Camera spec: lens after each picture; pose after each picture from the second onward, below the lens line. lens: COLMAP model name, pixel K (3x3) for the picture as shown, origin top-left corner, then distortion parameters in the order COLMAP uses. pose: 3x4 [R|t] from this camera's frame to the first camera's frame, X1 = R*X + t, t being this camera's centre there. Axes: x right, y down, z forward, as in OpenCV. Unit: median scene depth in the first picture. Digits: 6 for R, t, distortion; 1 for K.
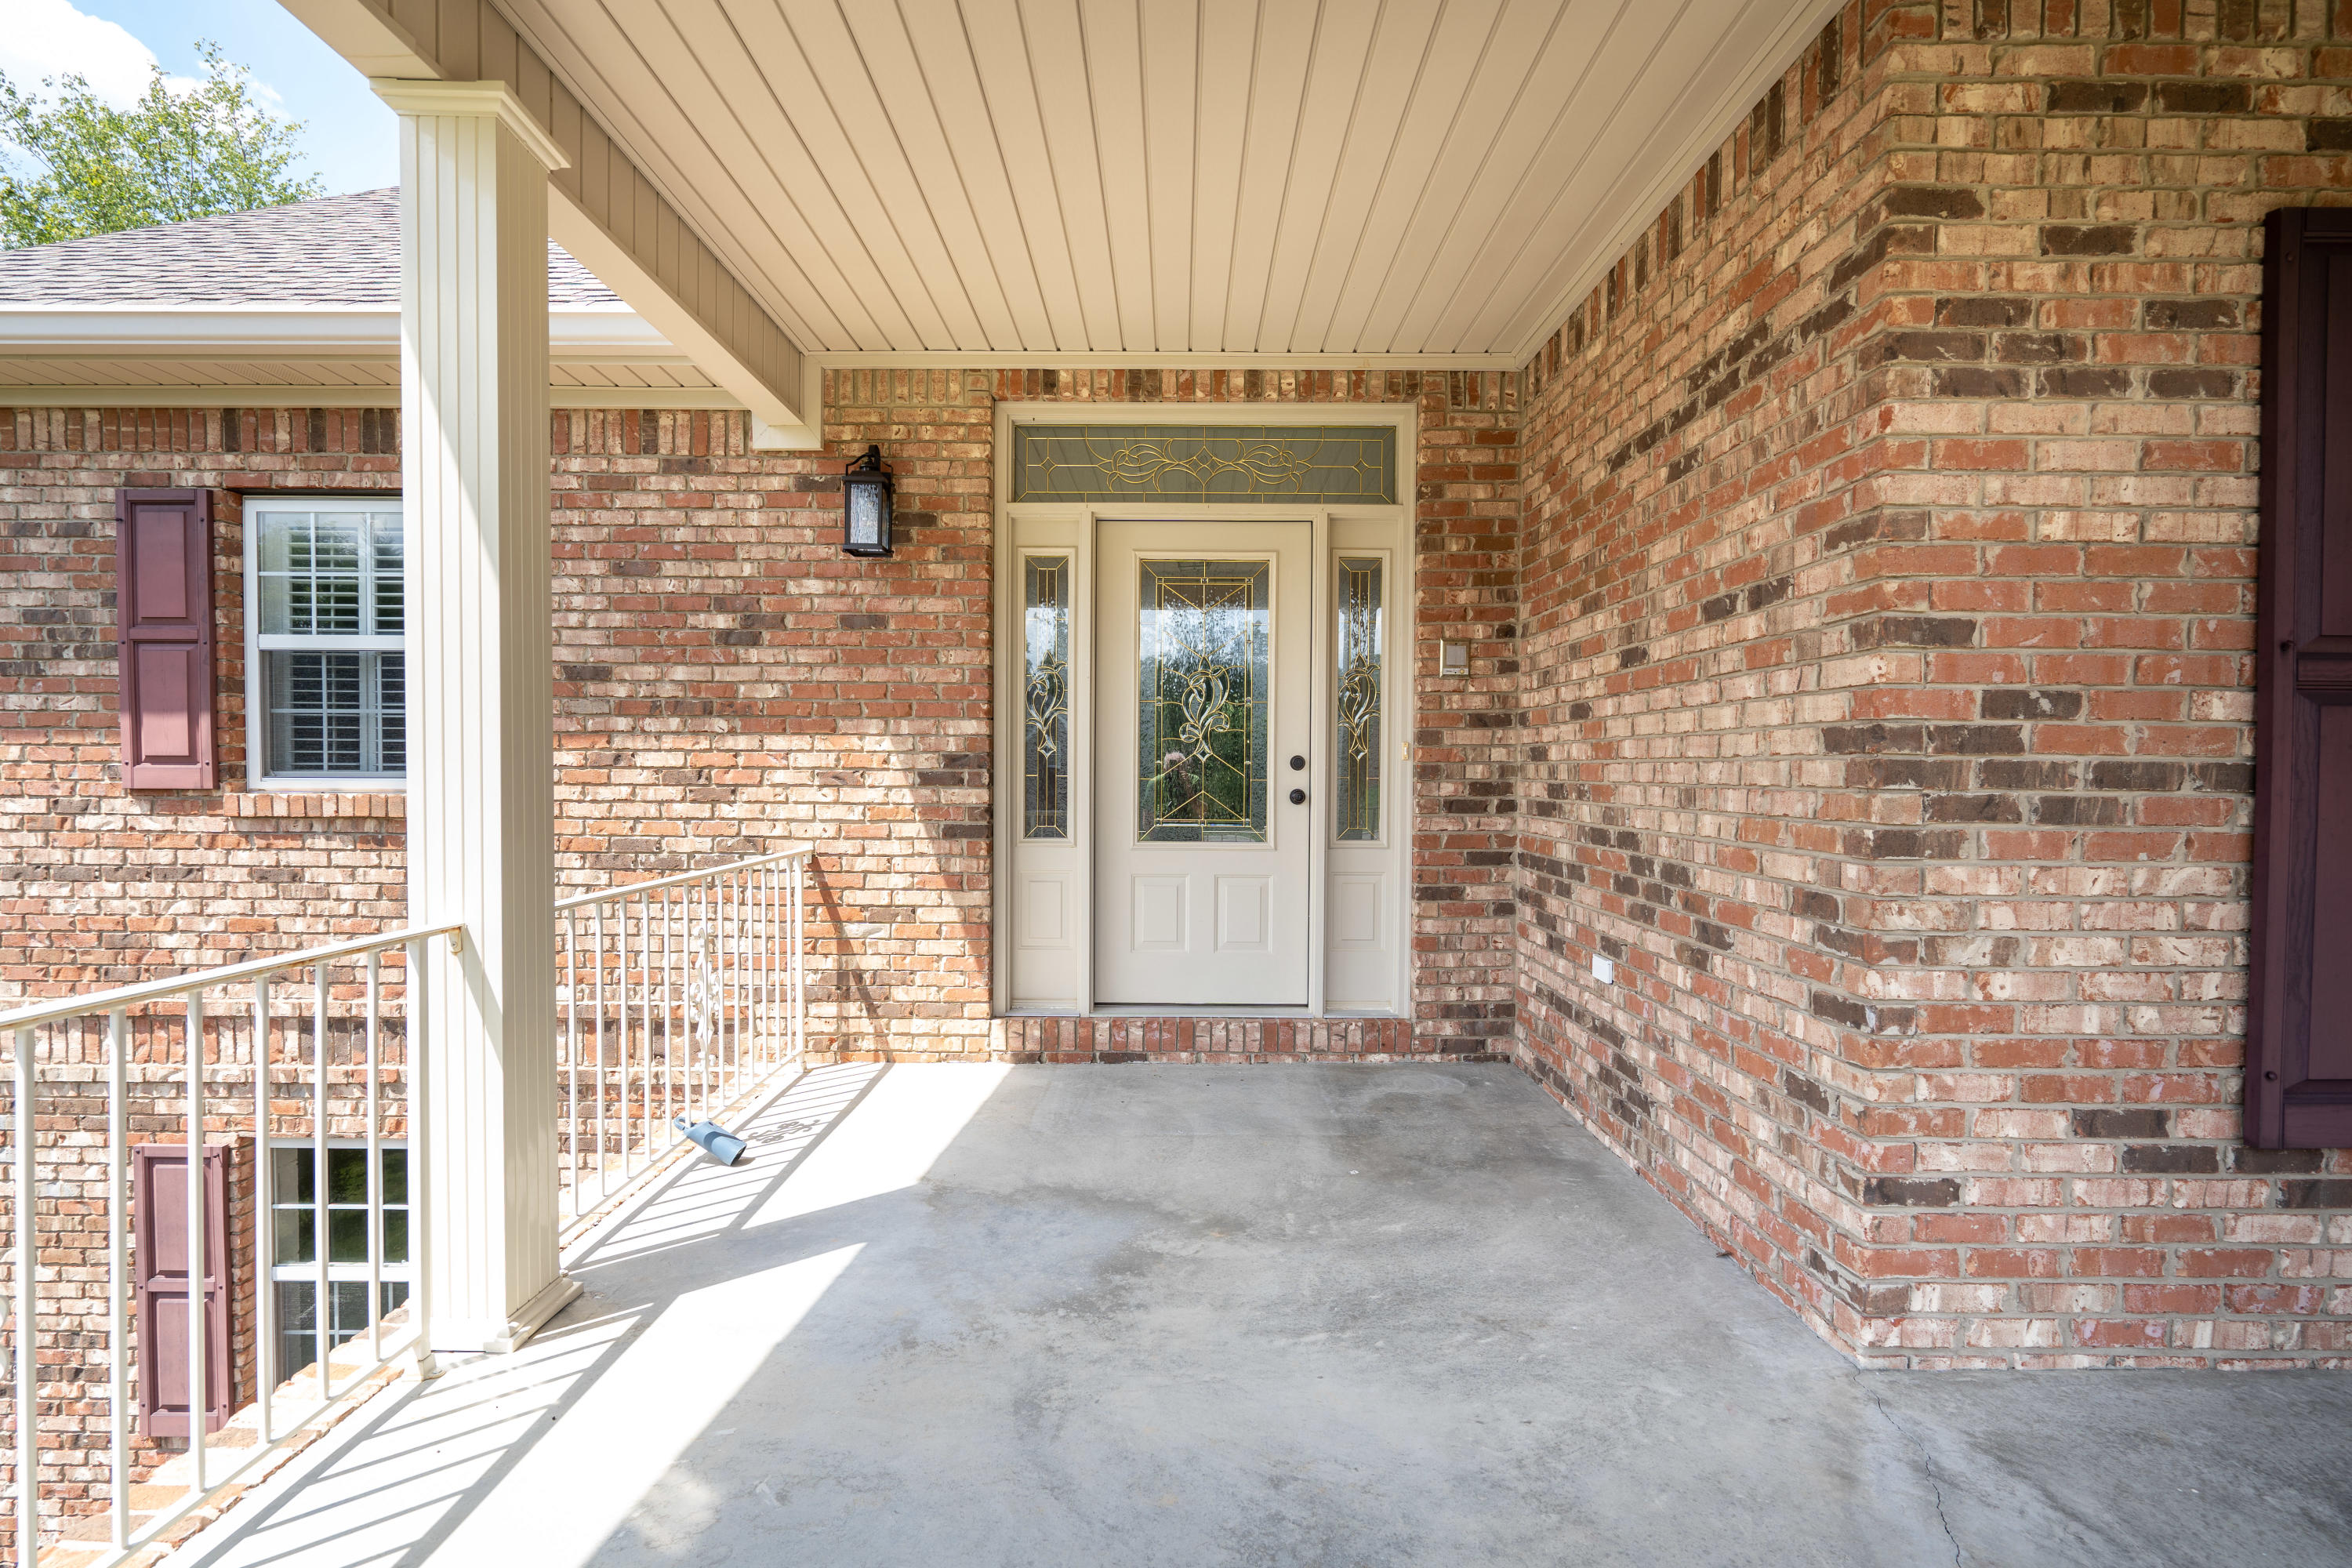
lens RADIAL K [[1064.9, 0, 1170.0], [0, 1064.9, 794.1], [0, 0, 1]] dist [-0.005865, 0.002944]
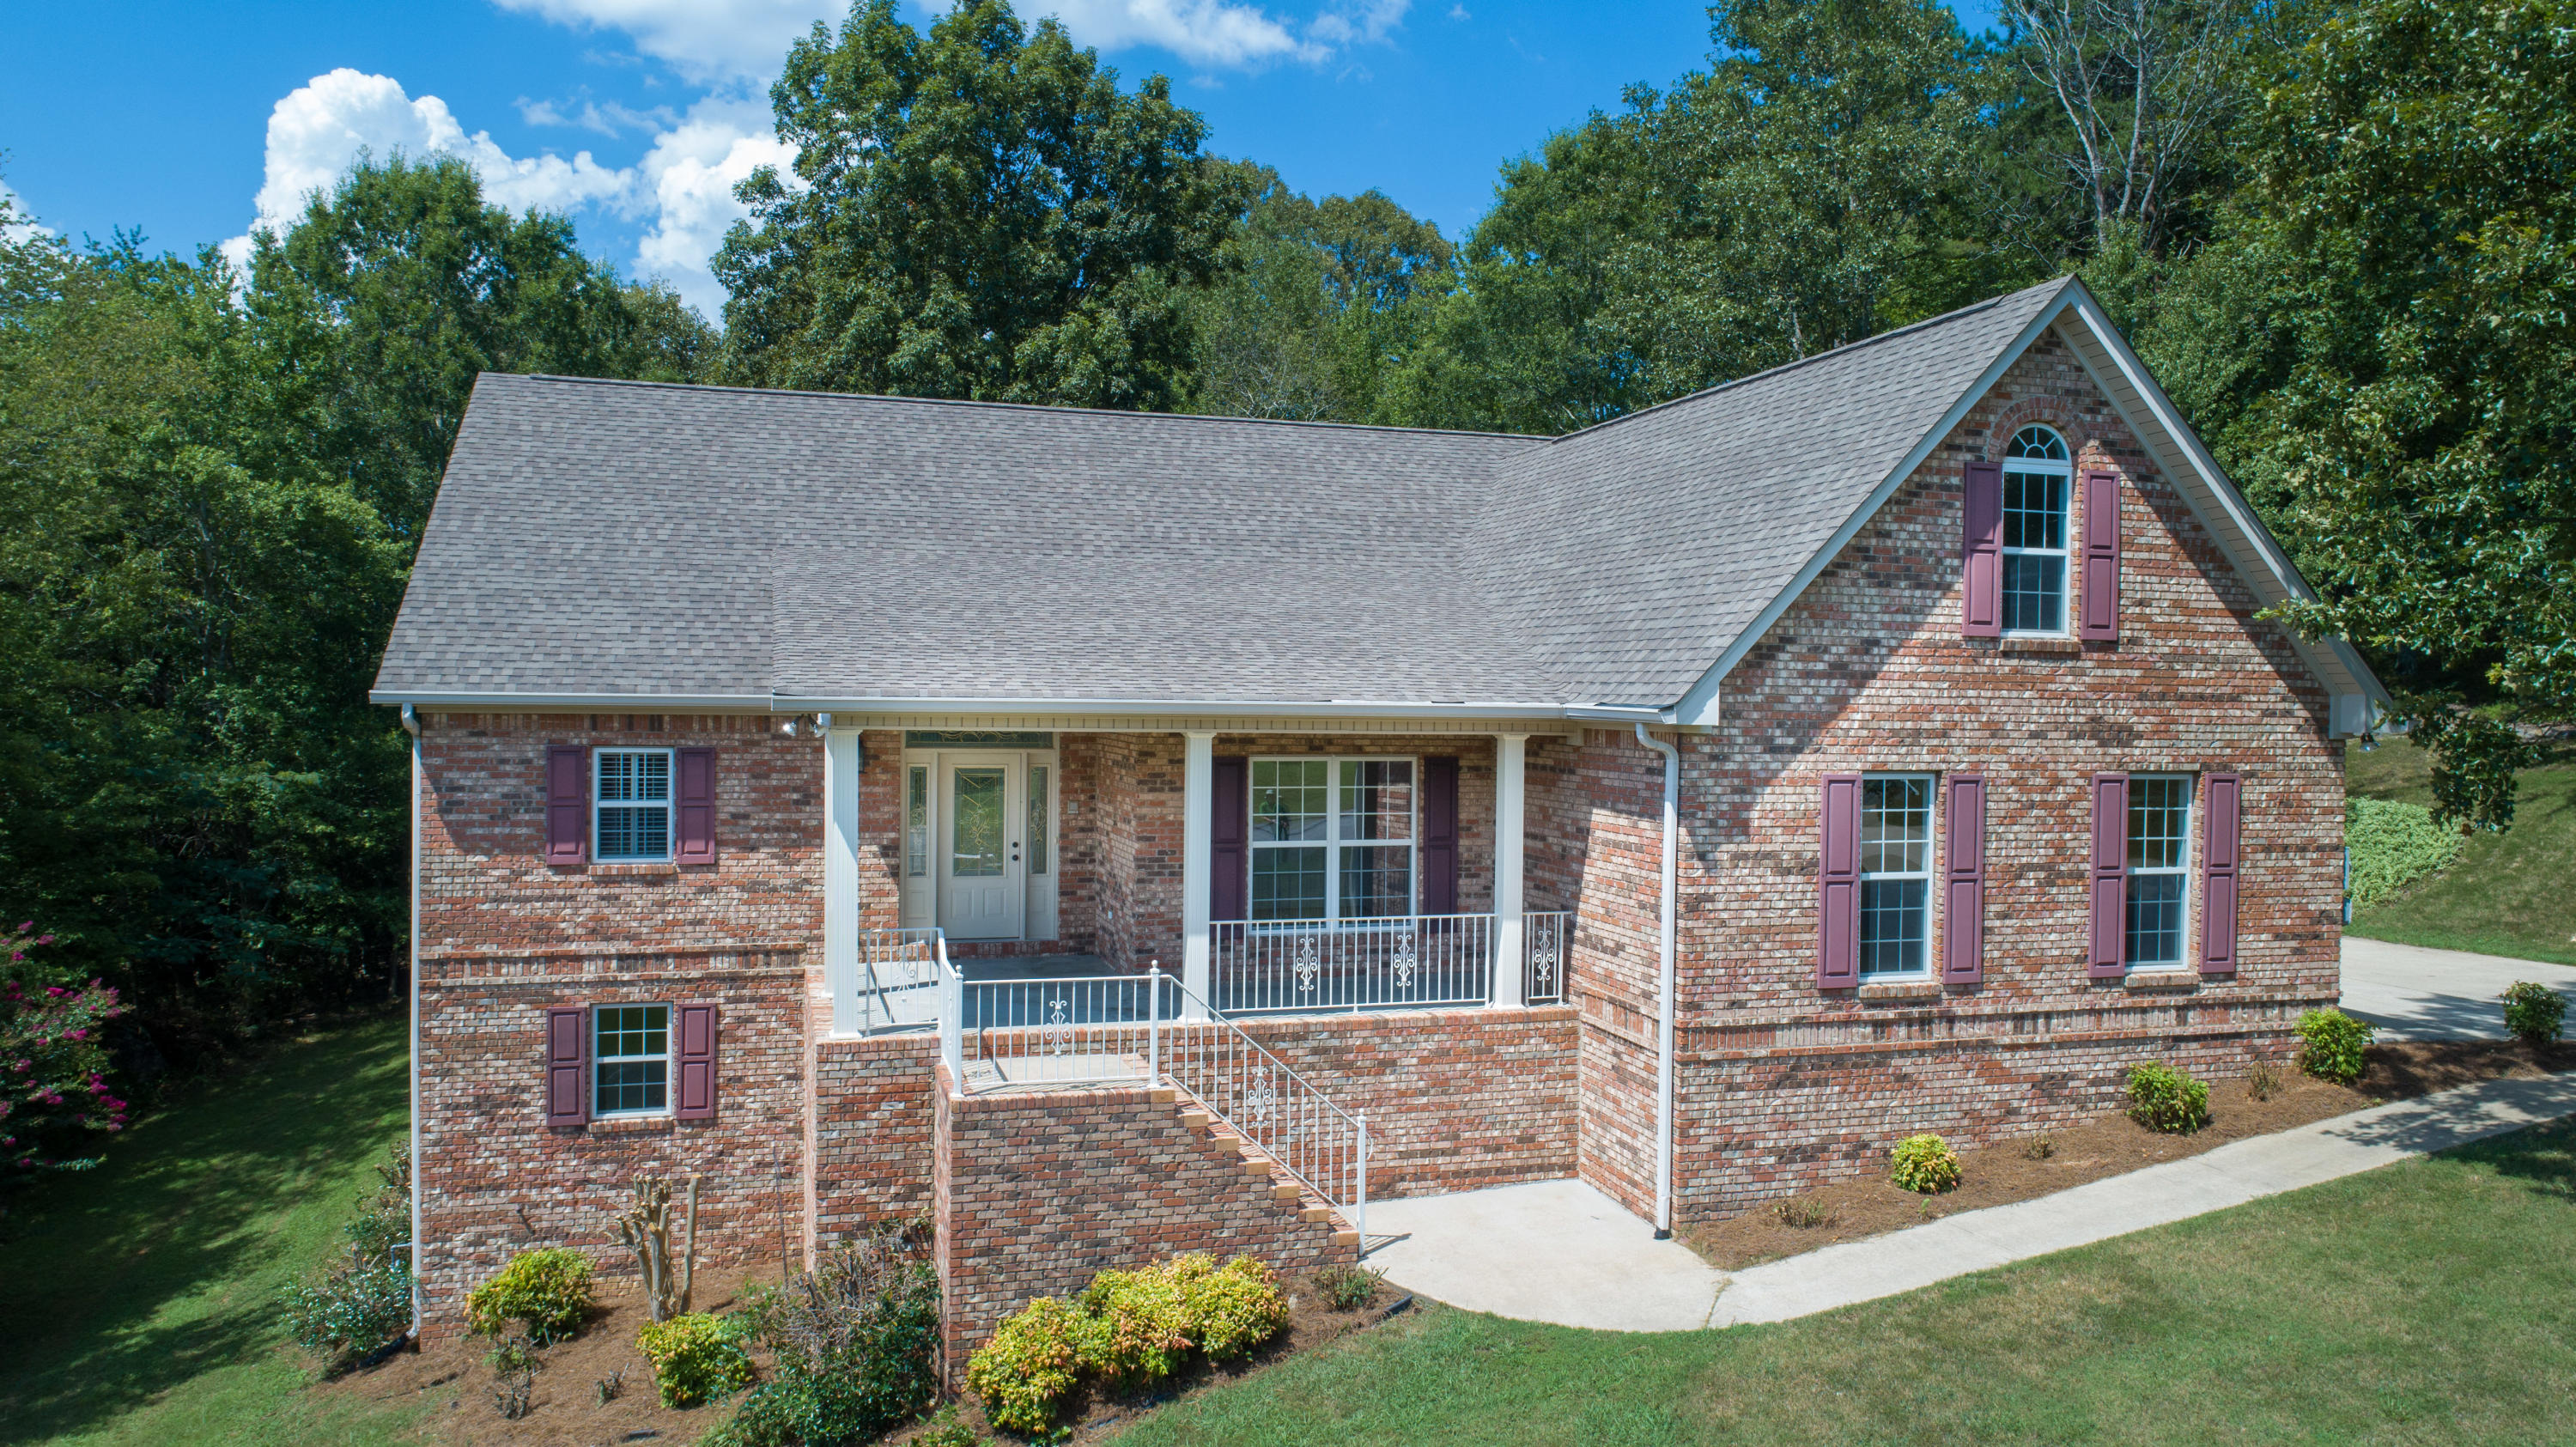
lens RADIAL K [[1756.5, 0, 1288.1], [0, 1756.5, 723.0], [0, 0, 1]] dist [-0.003237, 0.010289]
pose [[0.956569, 0.002218, 0.291497, -0.525364], [-0.000364, 0.999979, -0.006414, -0.317424], [-0.291505, 0.006029, 0.956550, -3.509552]]
